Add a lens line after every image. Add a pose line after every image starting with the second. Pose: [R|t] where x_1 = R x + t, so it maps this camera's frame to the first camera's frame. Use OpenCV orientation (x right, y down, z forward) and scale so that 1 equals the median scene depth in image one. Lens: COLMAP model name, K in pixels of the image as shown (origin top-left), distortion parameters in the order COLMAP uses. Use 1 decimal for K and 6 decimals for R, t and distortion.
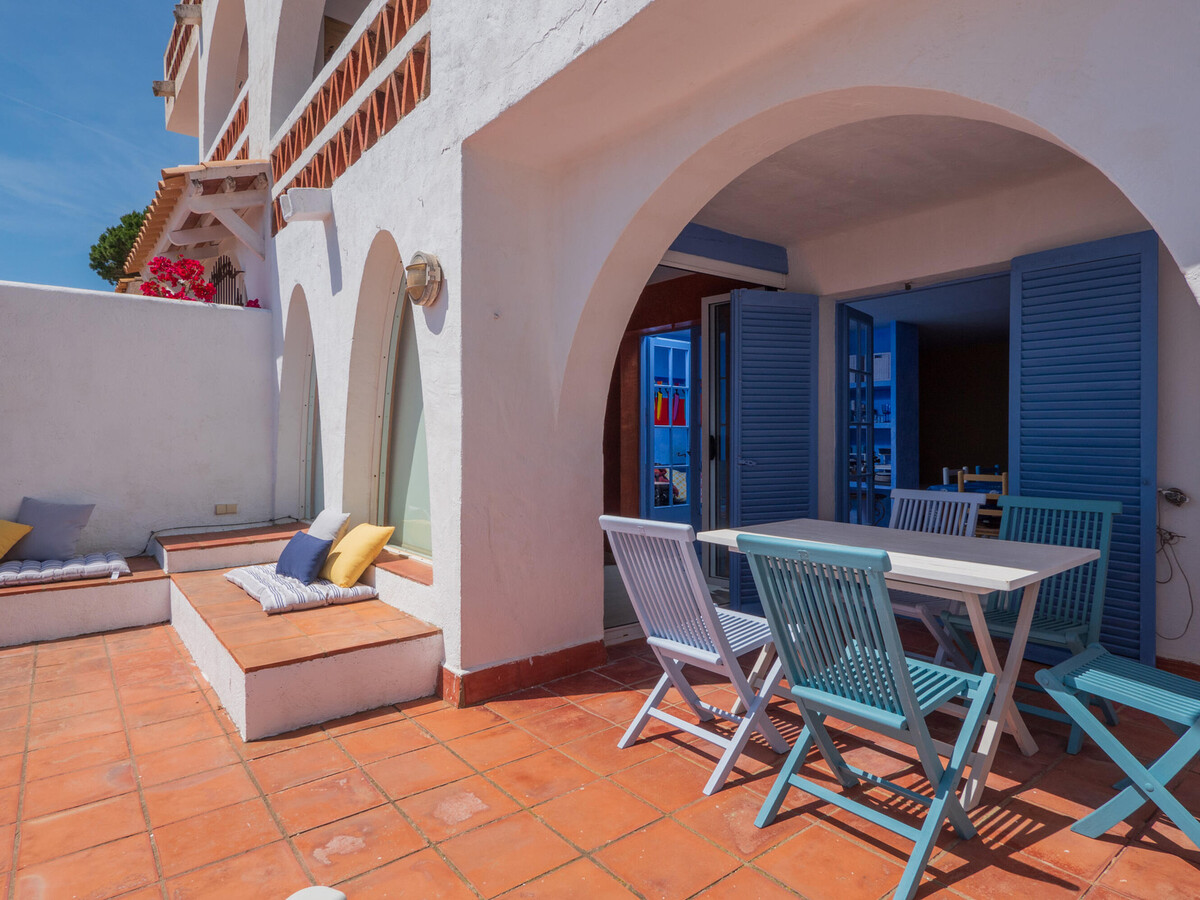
lens RADIAL K [[921.3, 0, 600.0], [0, 921.3, 450.0], [0, 0, 1]] dist [-0.017344, -0.001549]
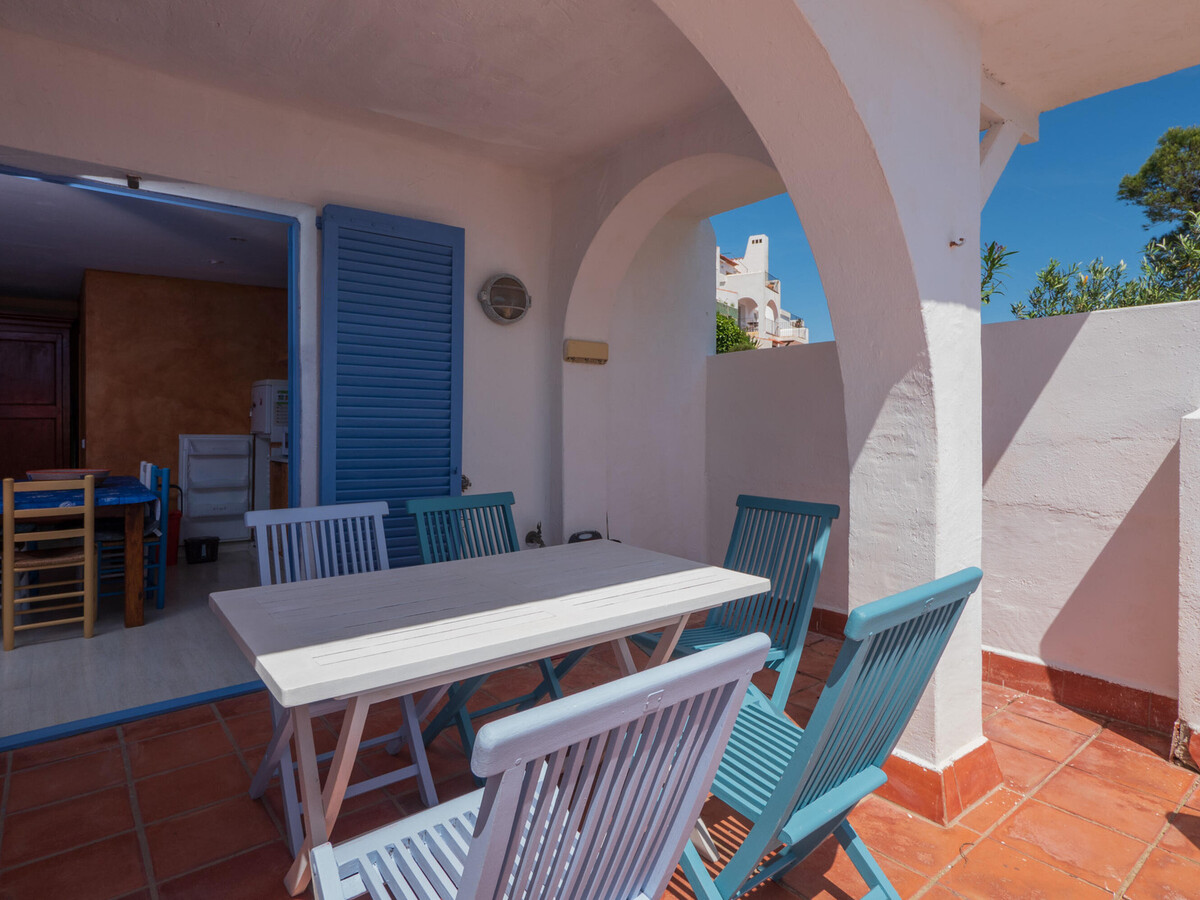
lens RADIAL K [[626.3, 0, 600.0], [0, 626.3, 450.0], [0, 0, 1]] dist [-0.001249, -0.000081]
pose [[-0.115130, -0.029587, 0.992910, -0.083019], [0.012493, 0.999434, 0.031230, -0.005967], [-0.993272, 0.016000, -0.114695, 0.611076]]
